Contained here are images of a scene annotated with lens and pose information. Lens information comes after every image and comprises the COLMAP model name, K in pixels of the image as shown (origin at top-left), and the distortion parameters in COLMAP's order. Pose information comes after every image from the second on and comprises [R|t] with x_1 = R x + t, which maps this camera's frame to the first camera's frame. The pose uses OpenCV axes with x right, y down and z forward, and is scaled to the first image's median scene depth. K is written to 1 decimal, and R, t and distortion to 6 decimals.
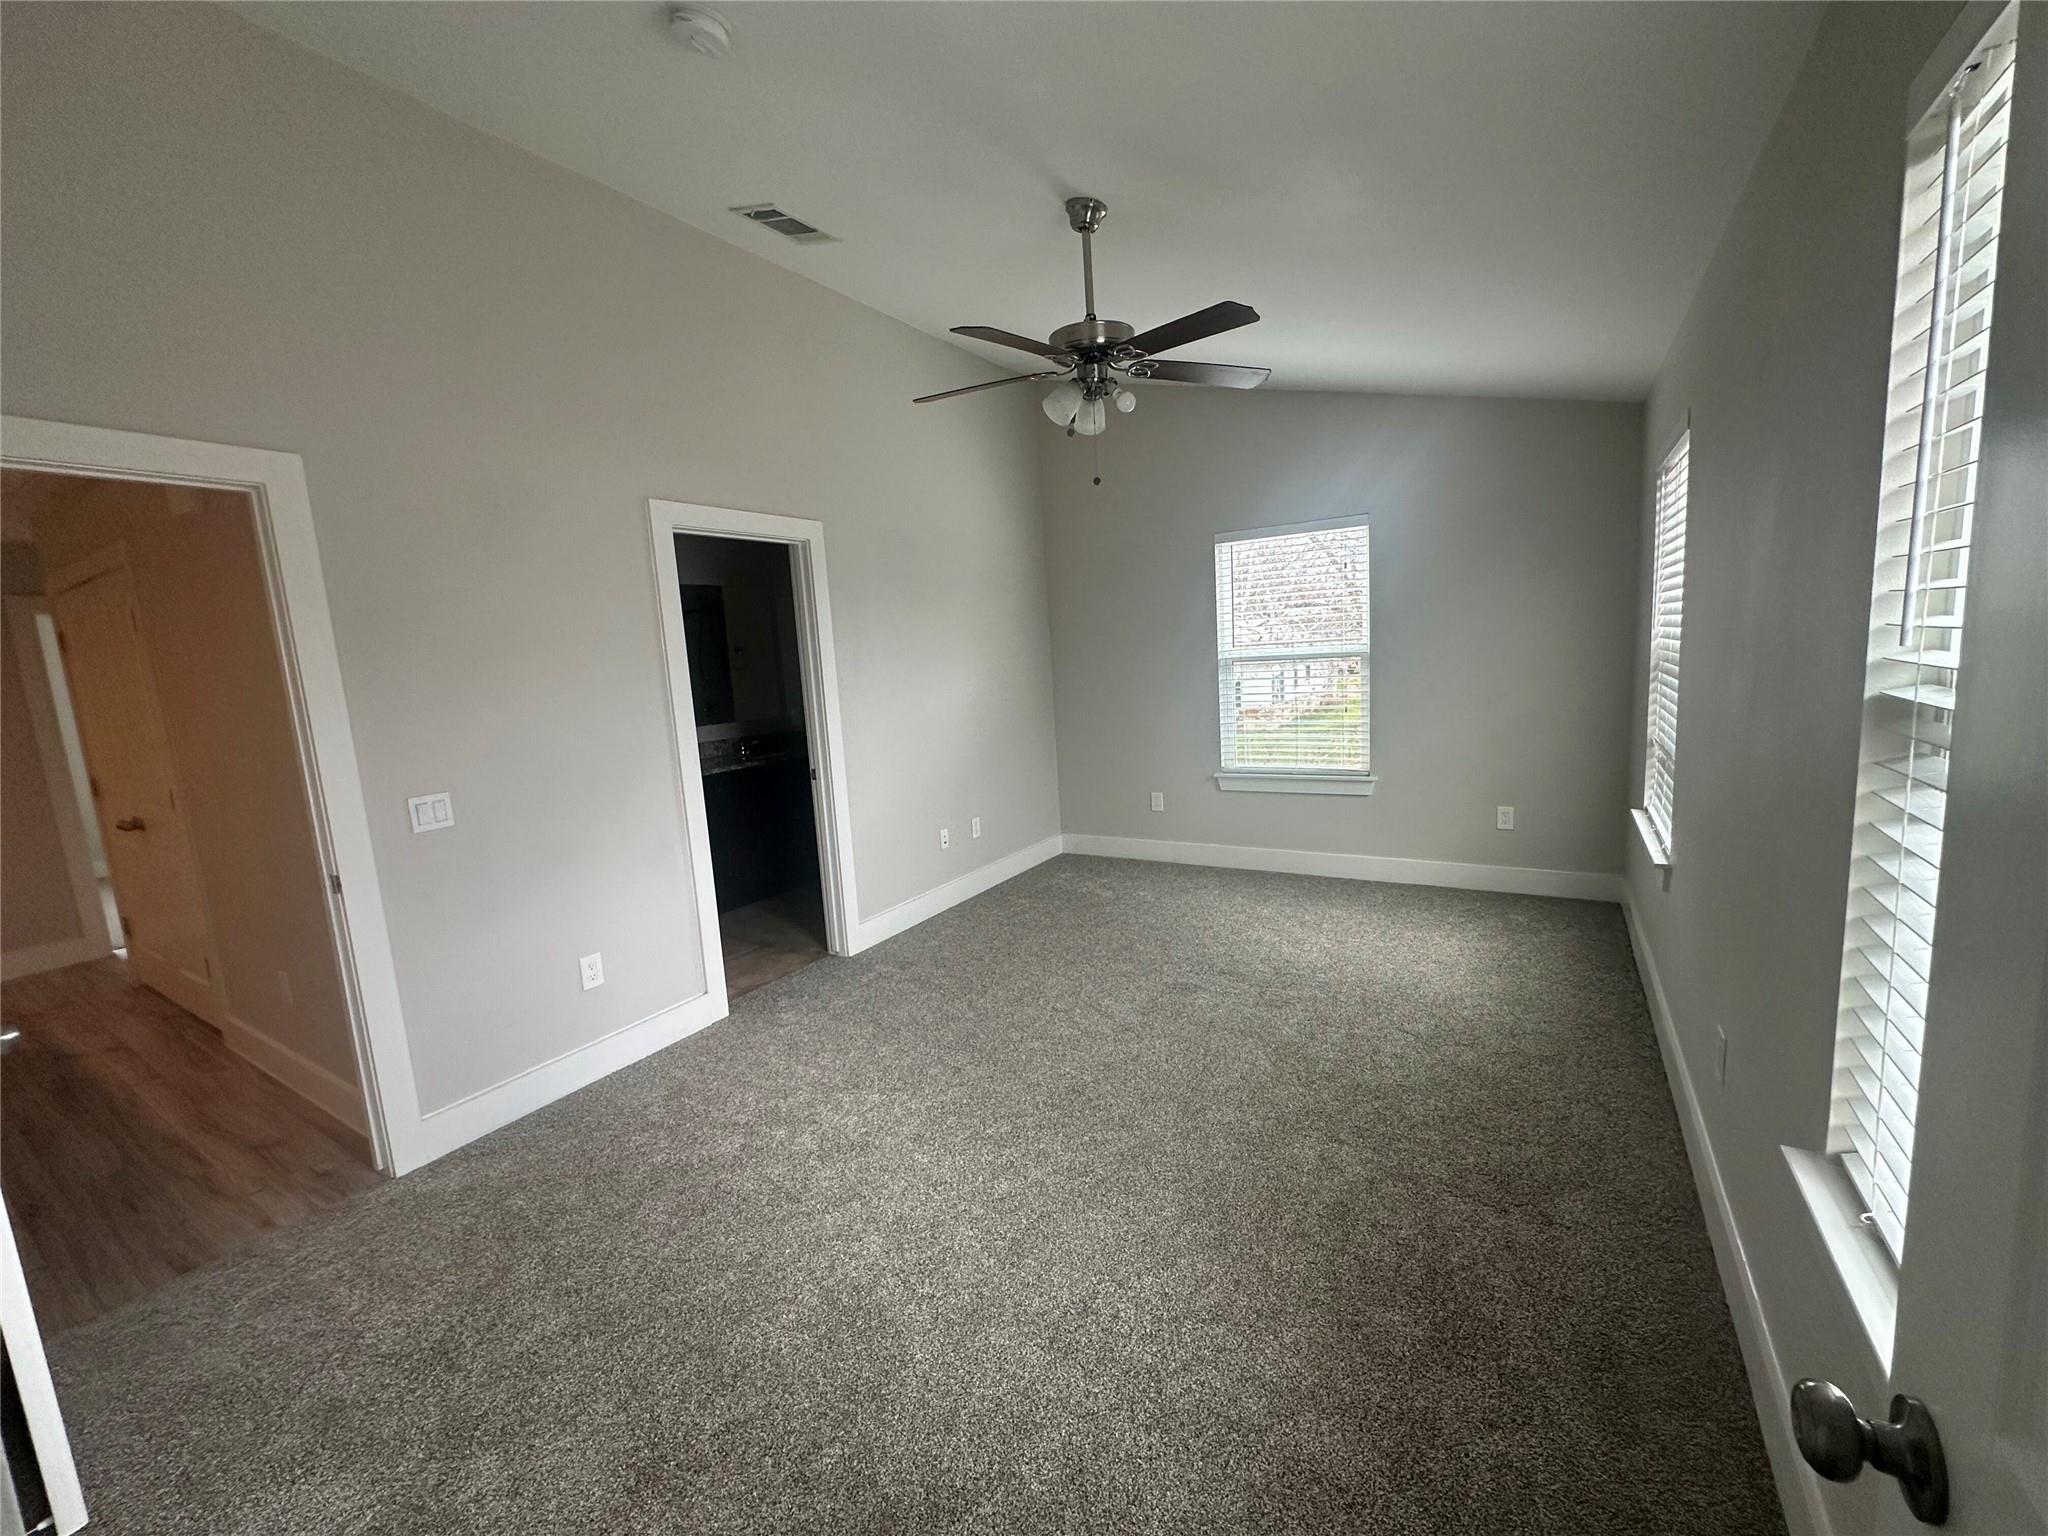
lens RADIAL K [[819.6, 0, 1016.8], [0, 819.6, 778.3], [0, 0, 1]] dist [-0.006165, -0.000042]
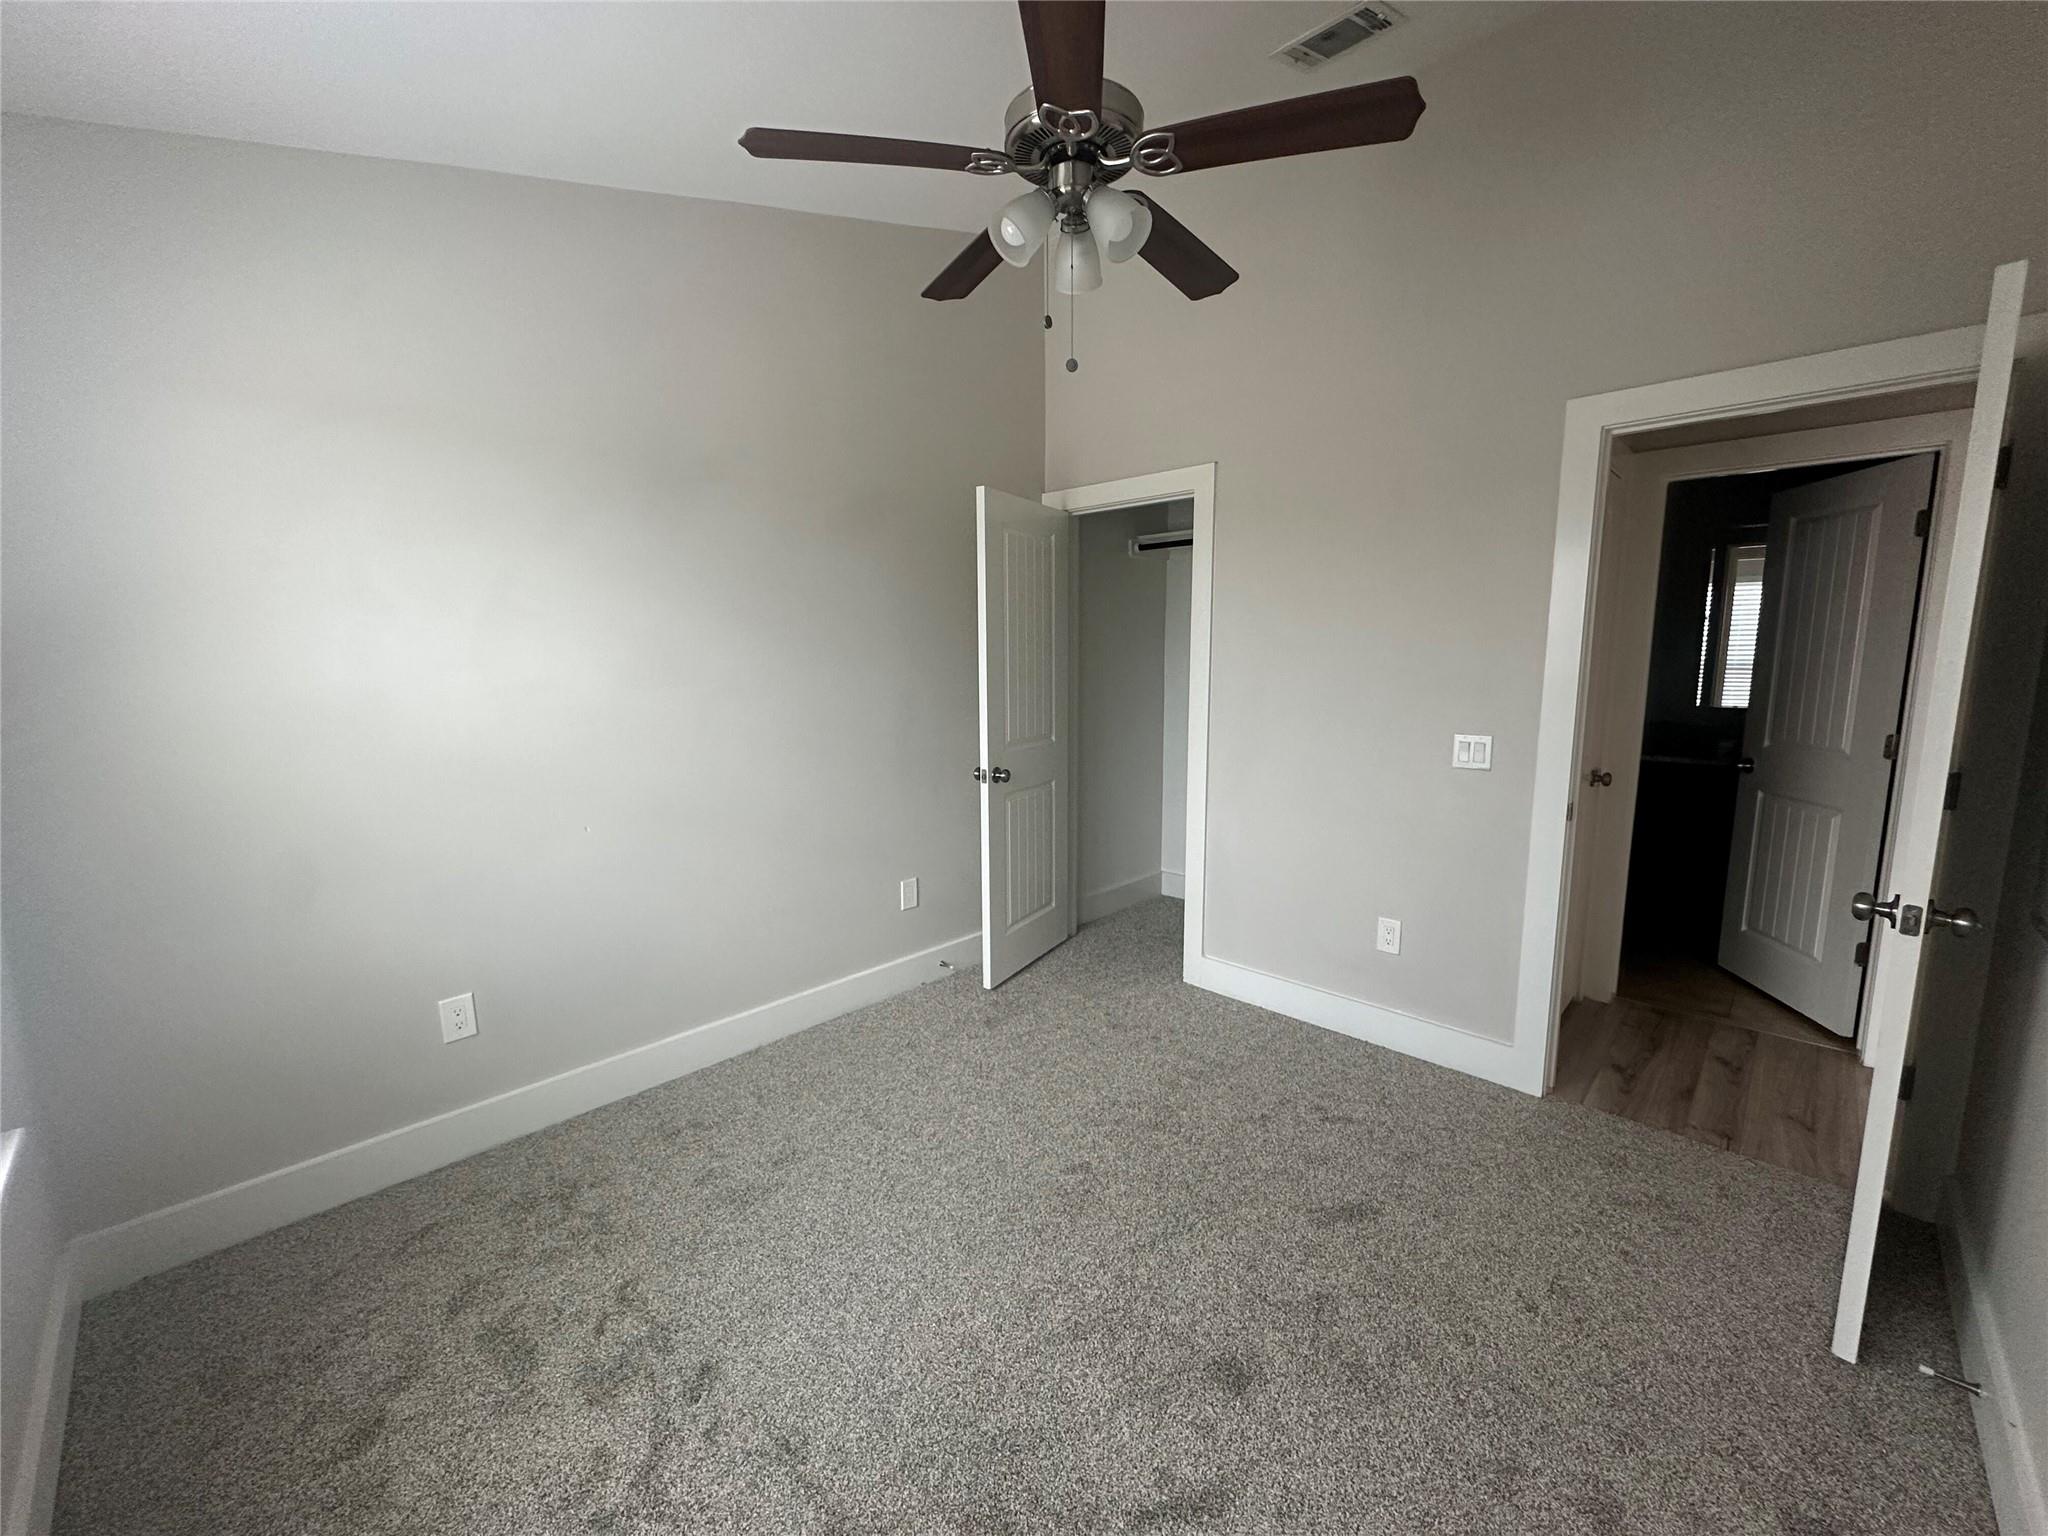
lens RADIAL K [[819.6, 0, 1018.4], [0, 819.6, 764.3], [0, 0, 1]] dist [-0.006165, -0.000042]
pose [[-0.207563, 0.212237, -0.954920, 0.635380], [-0.123264, 0.962725, 0.240764, -0.196401], [0.970425, 0.167681, -0.173665, 1.002517]]
